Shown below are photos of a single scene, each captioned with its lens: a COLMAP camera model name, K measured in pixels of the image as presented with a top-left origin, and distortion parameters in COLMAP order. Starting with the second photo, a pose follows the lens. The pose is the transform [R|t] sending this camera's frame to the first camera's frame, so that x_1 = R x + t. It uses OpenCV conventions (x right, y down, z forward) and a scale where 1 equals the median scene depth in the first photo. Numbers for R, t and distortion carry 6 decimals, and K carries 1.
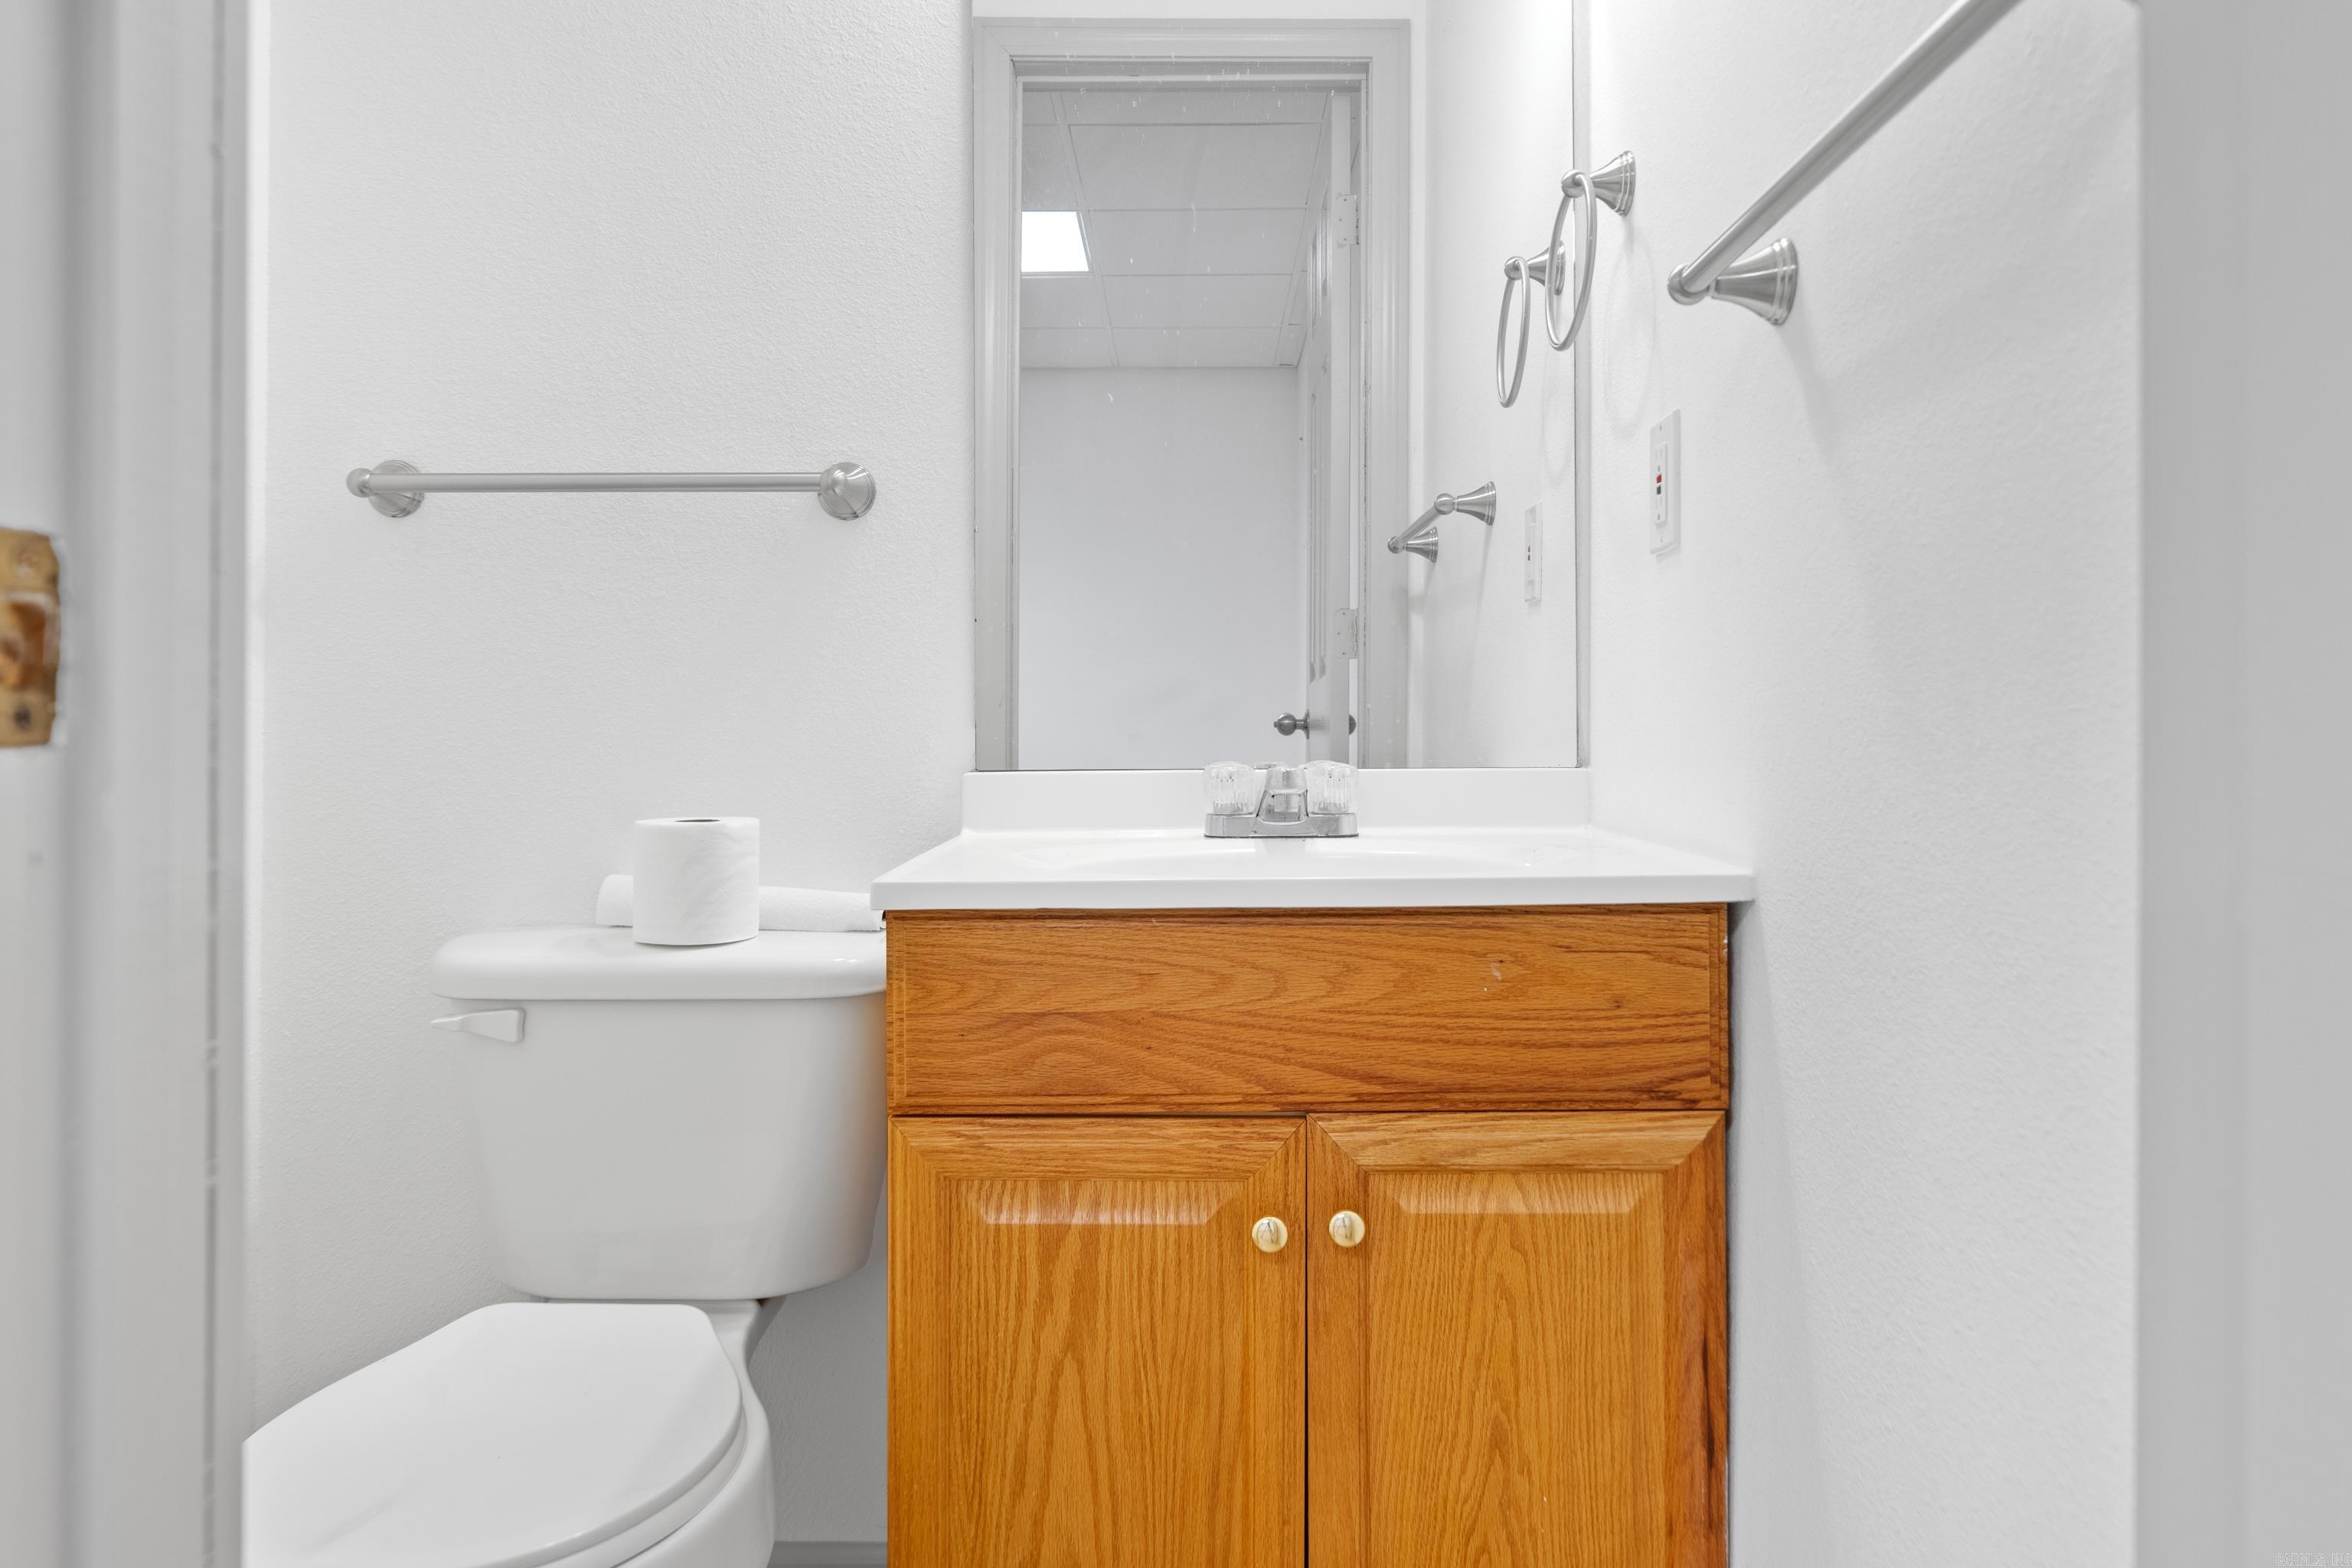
lens RADIAL K [[1619.4, 0, 1175.4], [0, 1619.4, 777.4], [0, 0, 1]] dist [-0.001088, -0.000074]
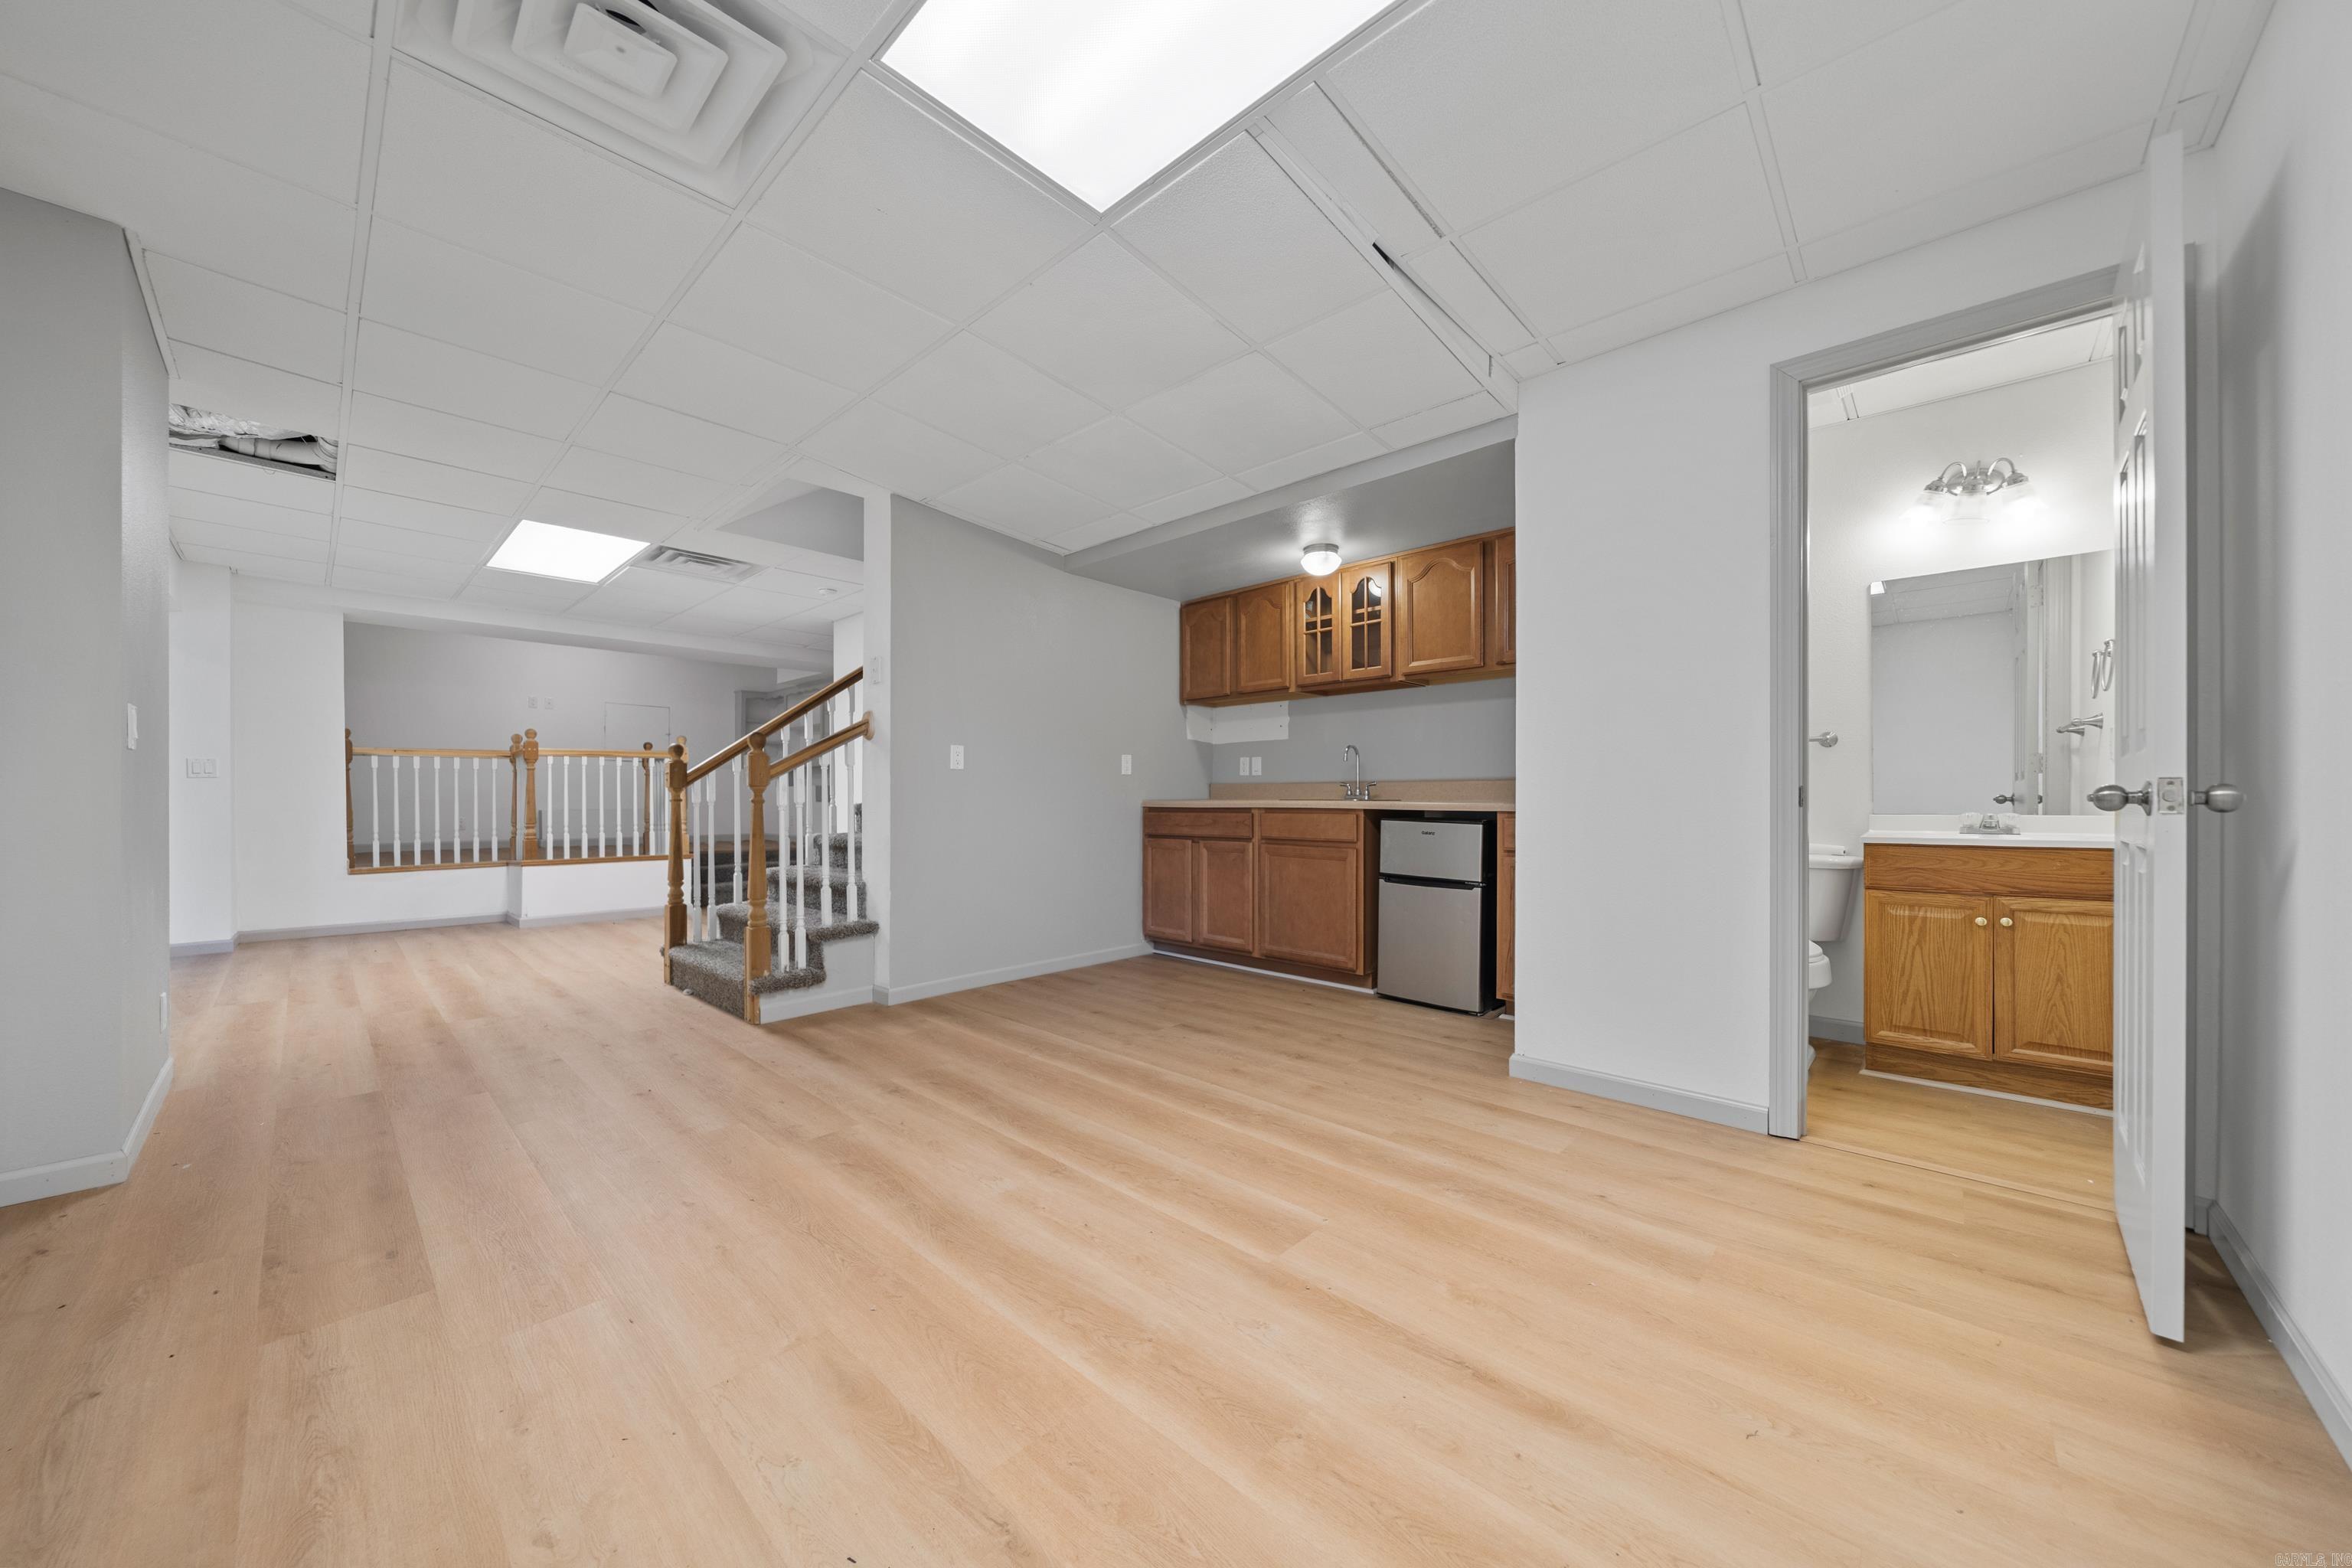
lens RADIAL K [[807.1, 0, 1178.3], [0, 807.1, 794.1], [0, 0, 1]] dist [-0.002964, 0.000031]
pose [[0.730855, 0.001152, -0.682532, -0.041086], [-0.019682, 0.999618, -0.019388, 0.025414], [0.682249, 0.027603, 0.730598, -2.000309]]
